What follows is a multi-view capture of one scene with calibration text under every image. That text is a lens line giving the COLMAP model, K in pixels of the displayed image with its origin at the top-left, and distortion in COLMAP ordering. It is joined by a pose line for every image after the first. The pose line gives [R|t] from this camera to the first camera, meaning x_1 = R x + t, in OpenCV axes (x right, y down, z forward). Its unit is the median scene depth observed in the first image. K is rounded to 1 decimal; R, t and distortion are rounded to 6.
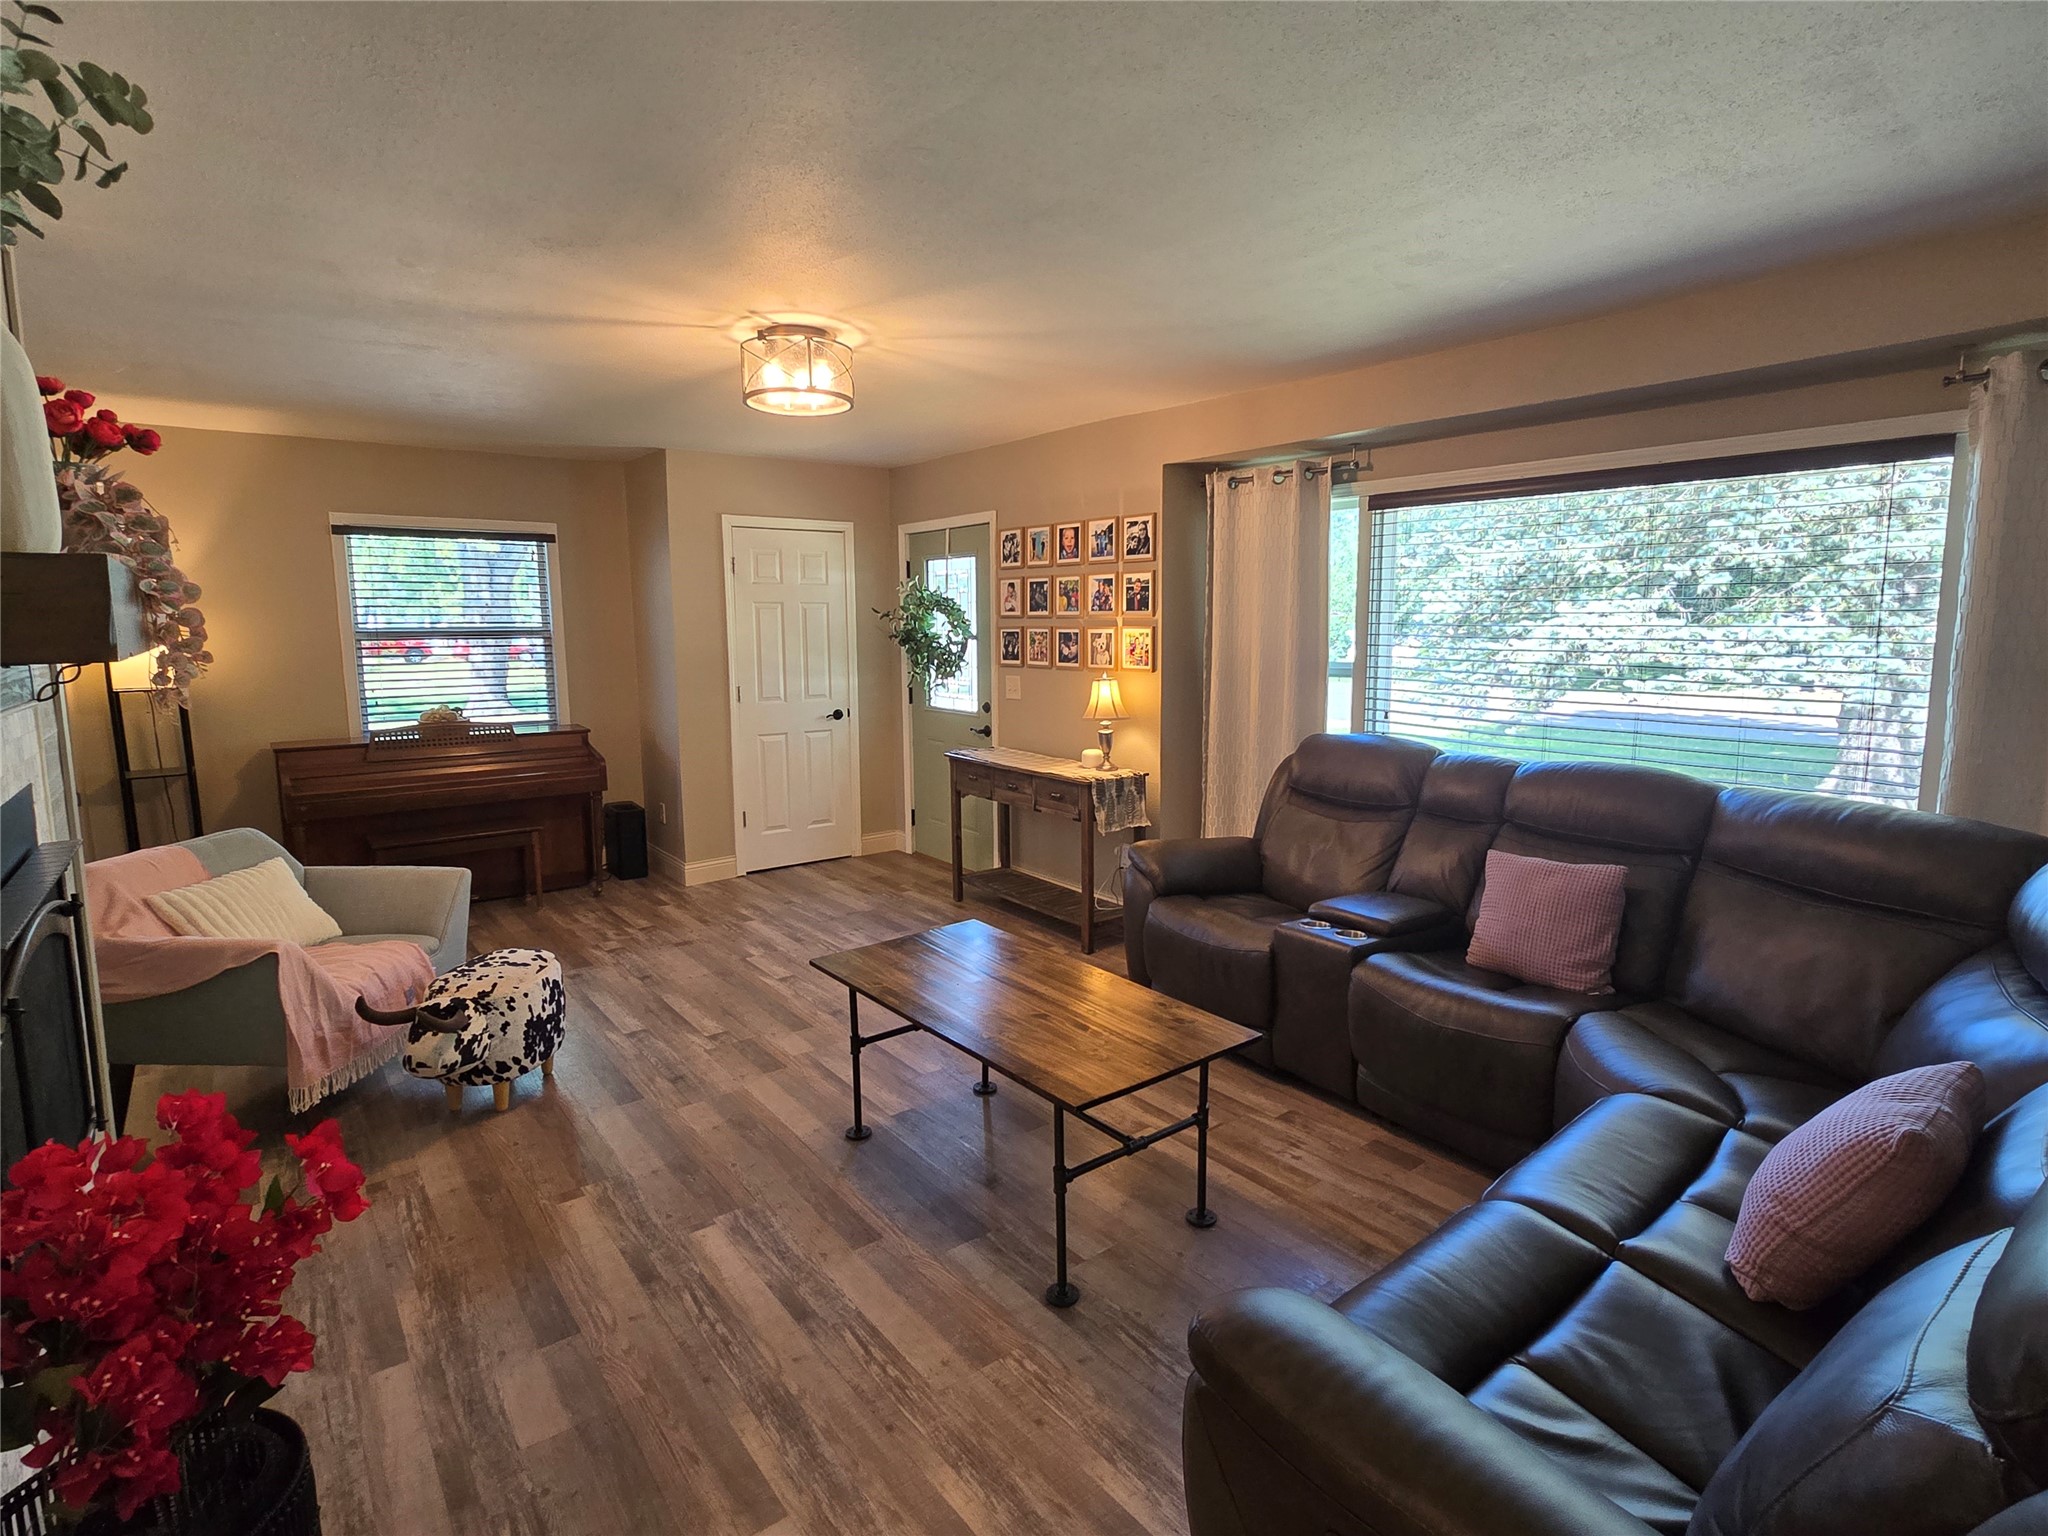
lens RADIAL K [[1017.4, 0, 1044.8], [0, 1017.4, 747.5], [0, 0, 1]] dist [-0.004244, -0.001059]
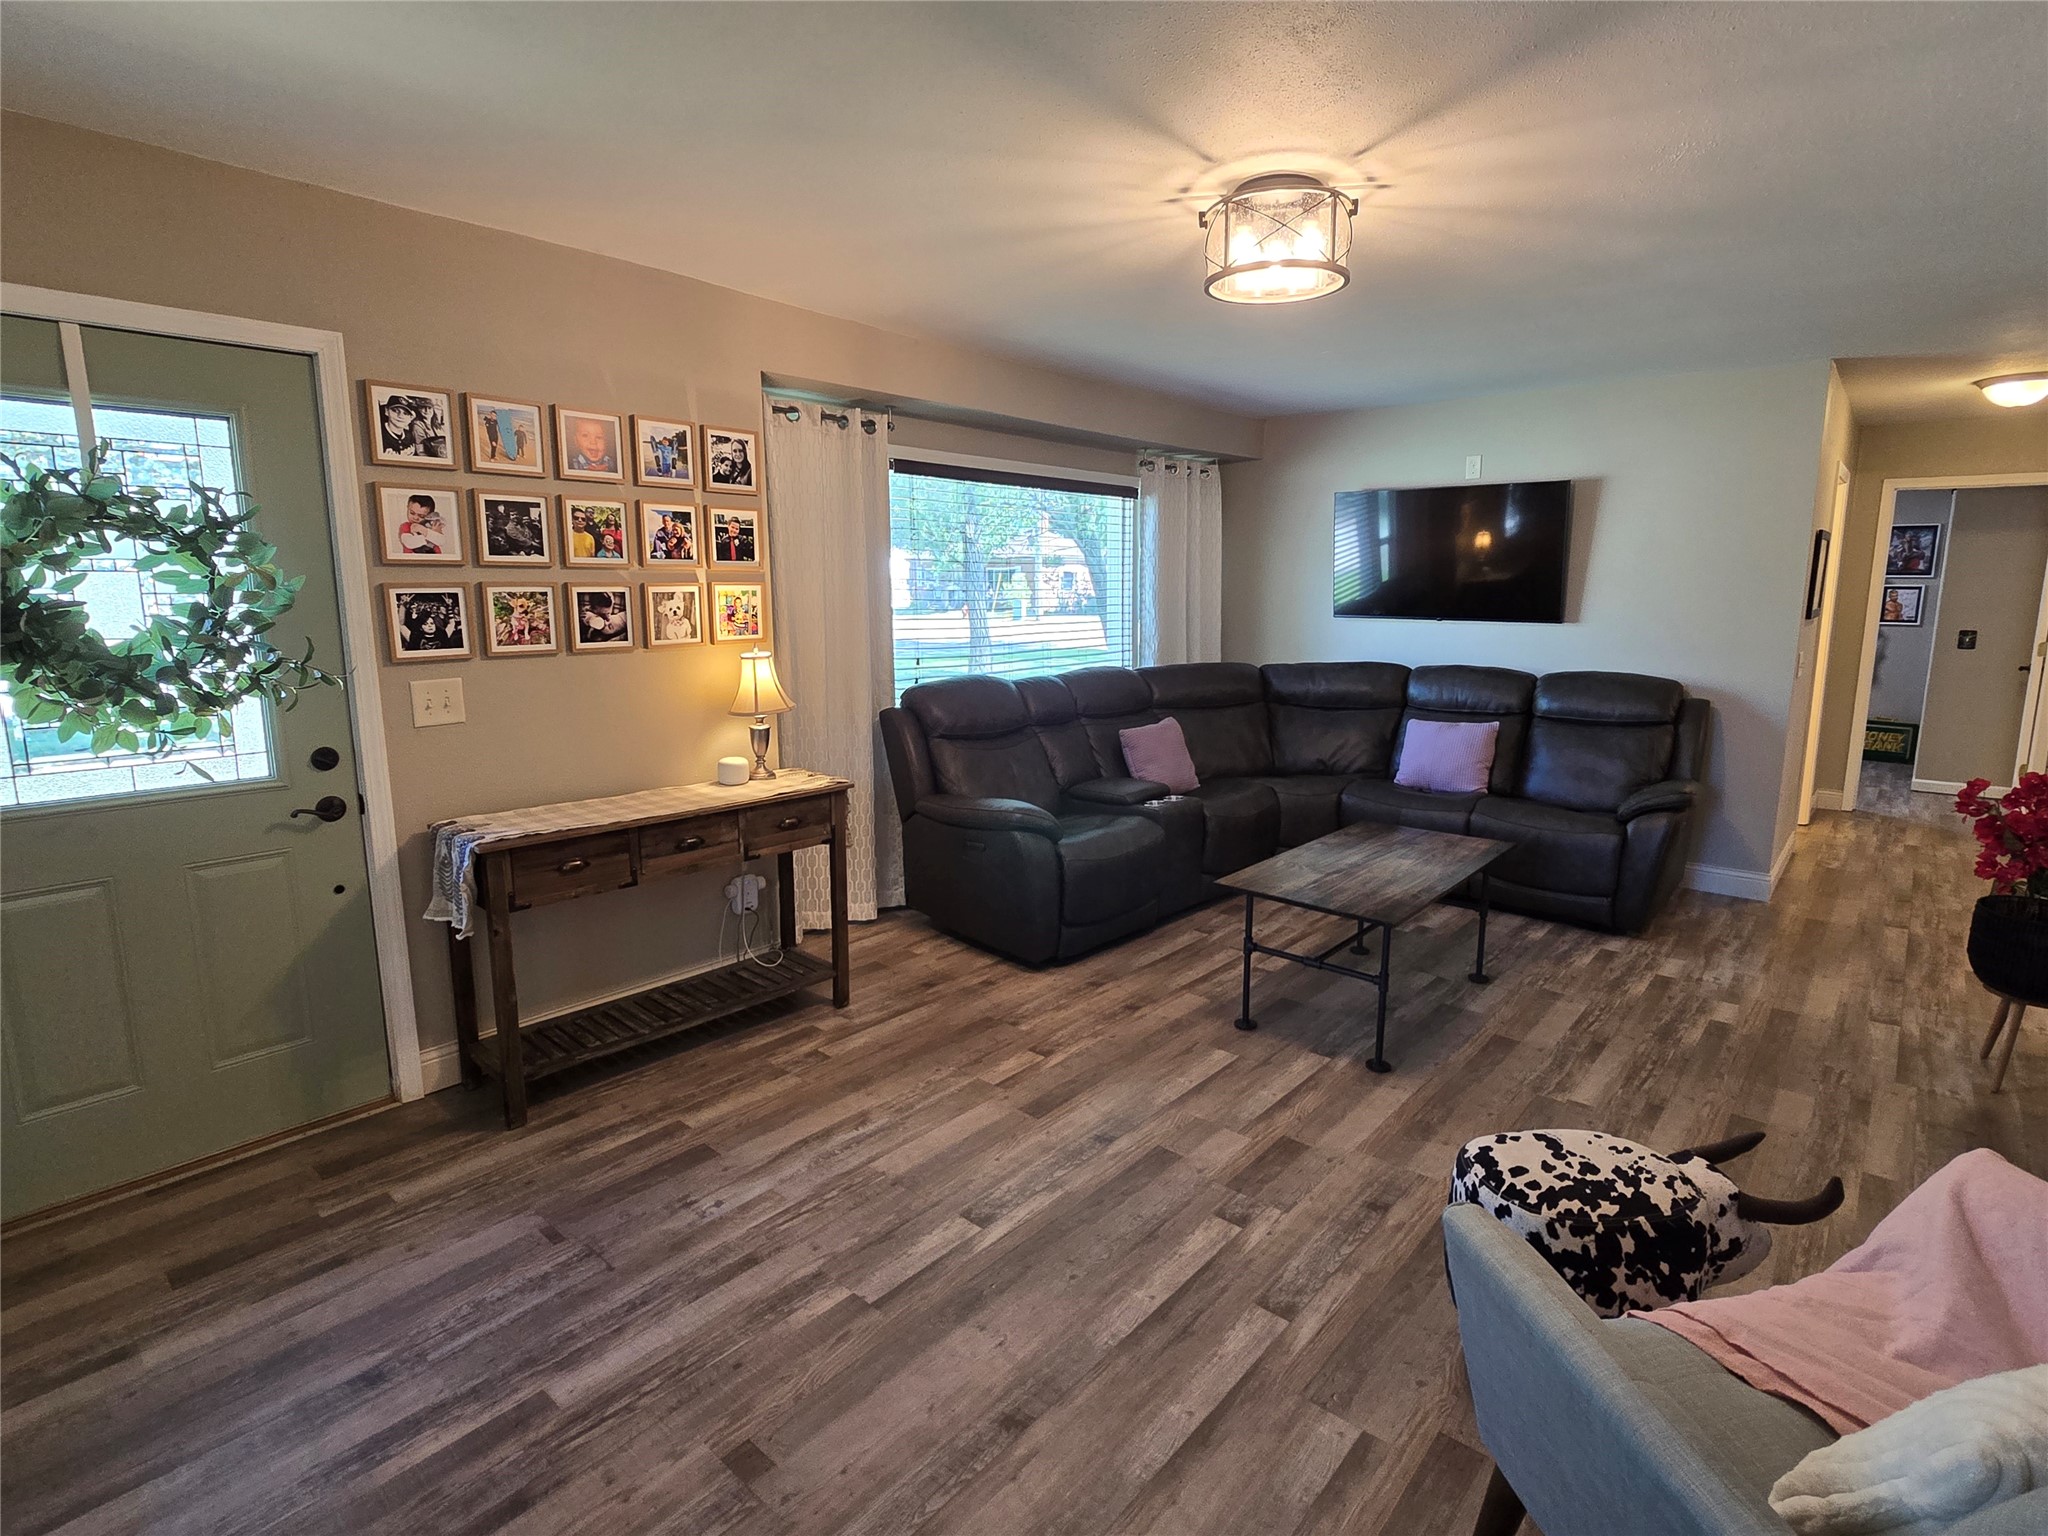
lens RADIAL K [[1017.4, 0, 1044.8], [0, 1017.4, 747.5], [0, 0, 1]] dist [-0.004244, -0.001059]
pose [[-0.179296, -0.155673, 0.971400, -0.674022], [0.120163, 0.976543, 0.178676, -0.105010], [-0.976429, 0.148762, -0.156384, 0.898921]]
